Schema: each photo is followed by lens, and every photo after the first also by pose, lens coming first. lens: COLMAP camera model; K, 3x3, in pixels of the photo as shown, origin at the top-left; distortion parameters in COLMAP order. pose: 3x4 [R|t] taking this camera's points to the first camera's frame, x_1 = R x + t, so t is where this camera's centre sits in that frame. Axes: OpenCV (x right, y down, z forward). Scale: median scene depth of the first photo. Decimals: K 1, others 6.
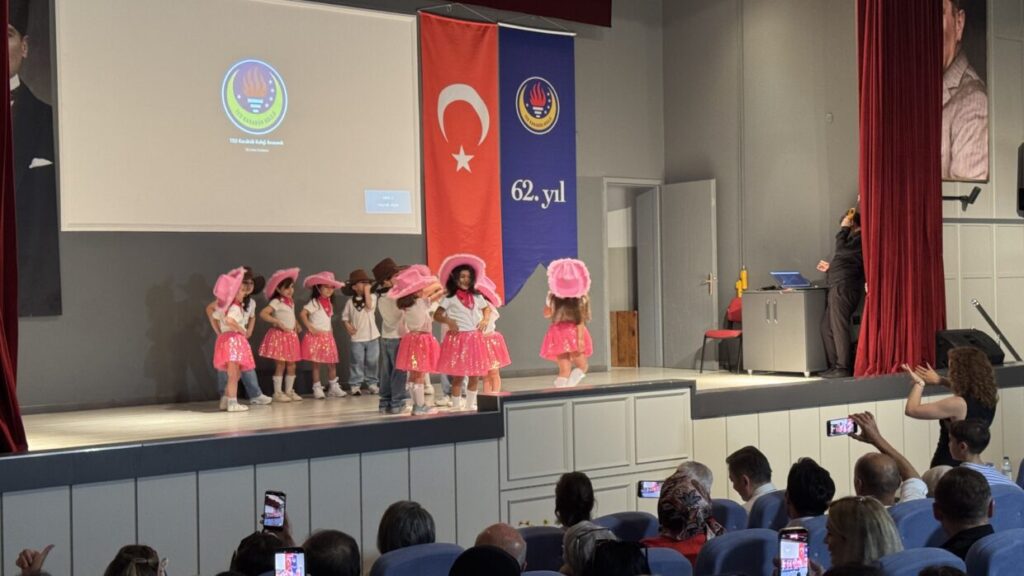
lens RADIAL K [[1439.8, 0, 506.4], [0, 1439.8, 281.6], [0, 0, 1]] dist [0.108036, 0.000000]
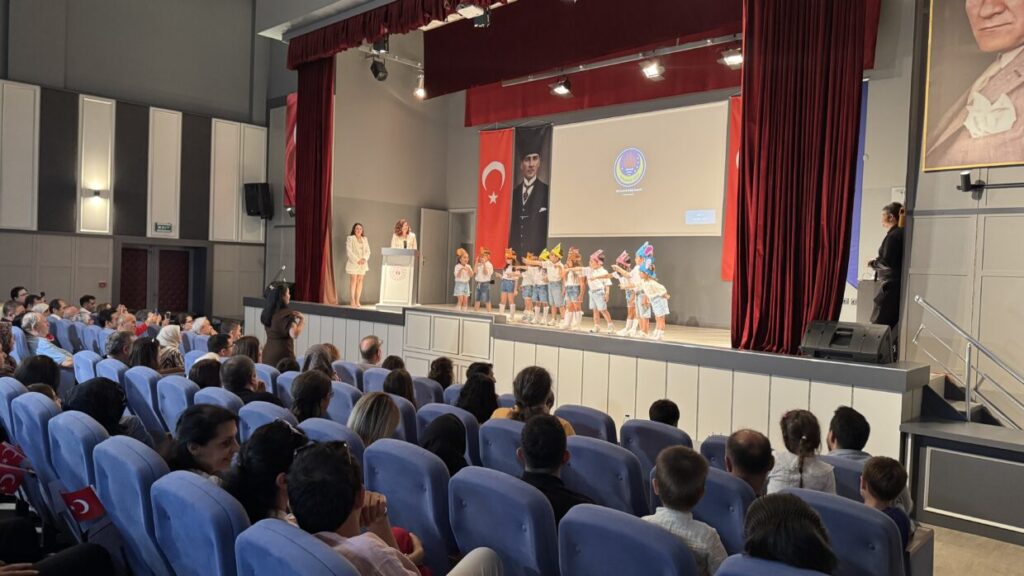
lens RADIAL K [[724.3, 0, 507.4], [0, 724.3, 294.1], [0, 0, 1]] dist [0.058972, -0.059525]
pose [[0.128536, 0.059586, -0.989913, 0.841945], [-0.036764, 0.997793, 0.055287, -0.005829], [0.991023, 0.029287, 0.130443, 0.762562]]
